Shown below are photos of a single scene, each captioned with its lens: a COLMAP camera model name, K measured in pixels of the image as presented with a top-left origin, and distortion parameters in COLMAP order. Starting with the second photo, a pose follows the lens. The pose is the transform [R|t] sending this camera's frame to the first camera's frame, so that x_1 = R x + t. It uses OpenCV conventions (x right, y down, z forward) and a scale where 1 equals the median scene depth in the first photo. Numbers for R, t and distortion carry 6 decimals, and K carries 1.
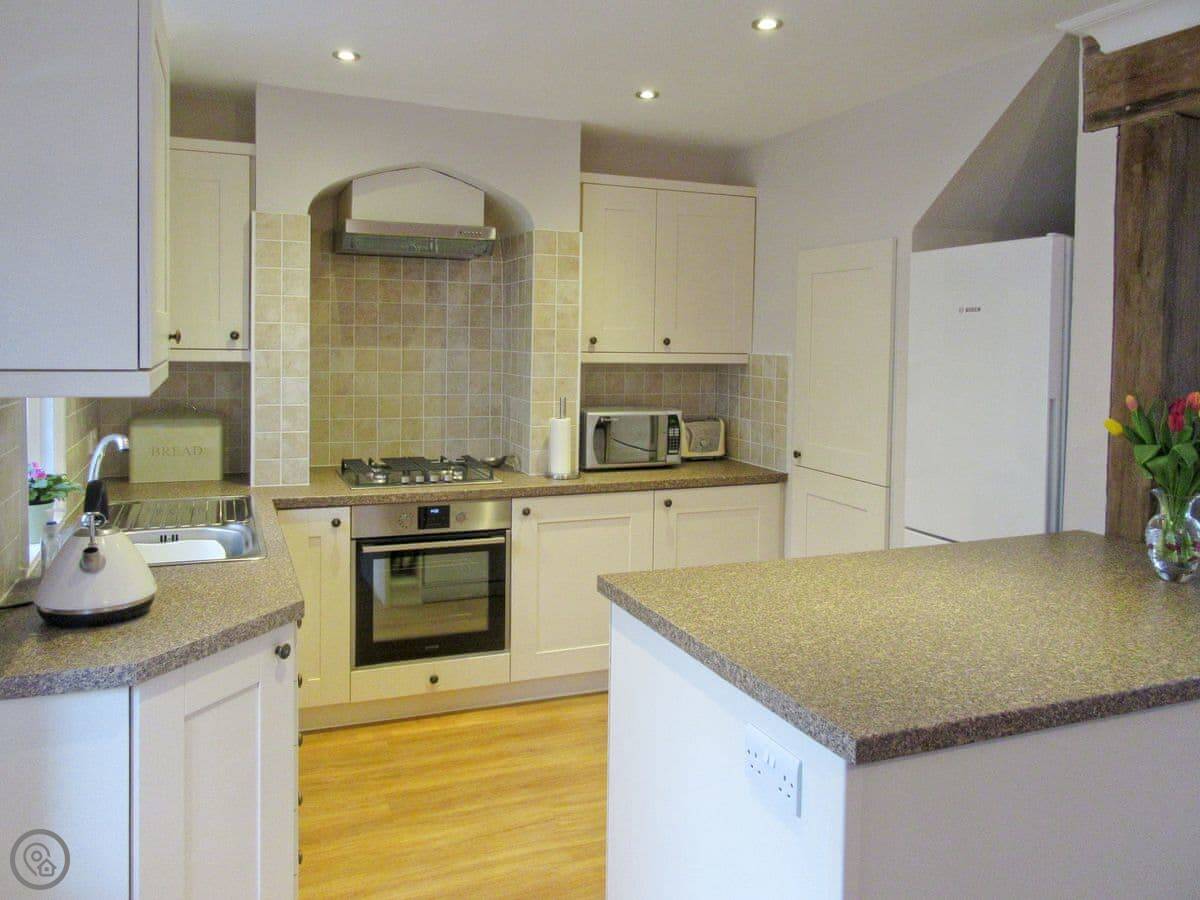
lens RADIAL K [[917.2, 0, 600.0], [0, 917.2, 450.0], [0, 0, 1]] dist [-0.003283, 0.001410]
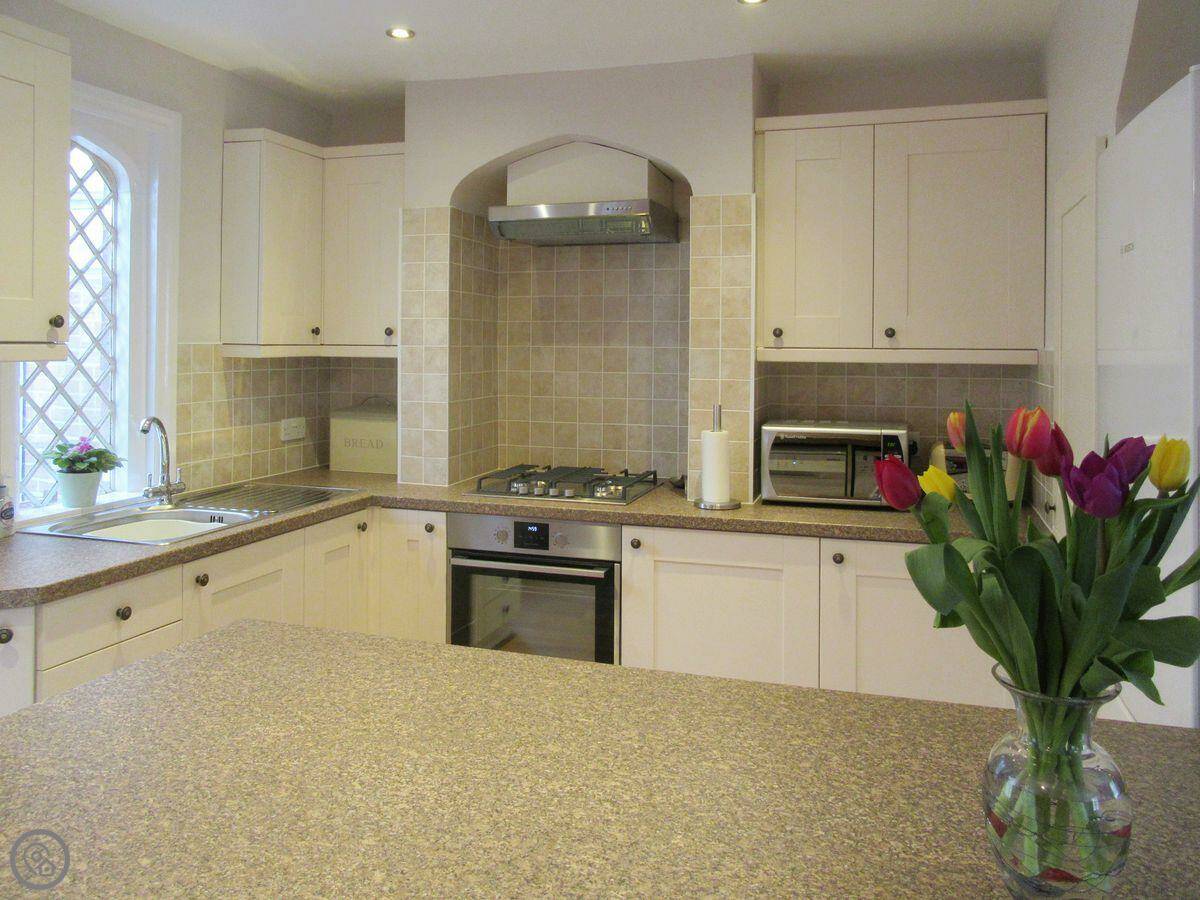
lens RADIAL K [[955.0, 0, 599.2], [0, 955.0, 400.6], [0, 0, 1]] dist [0.007790, 0.003536]
pose [[0.757494, 0.026687, -0.652296, 0.422946], [-0.072875, 0.996376, -0.043864, -0.017933], [0.648762, 0.080763, 0.756694, 0.323093]]
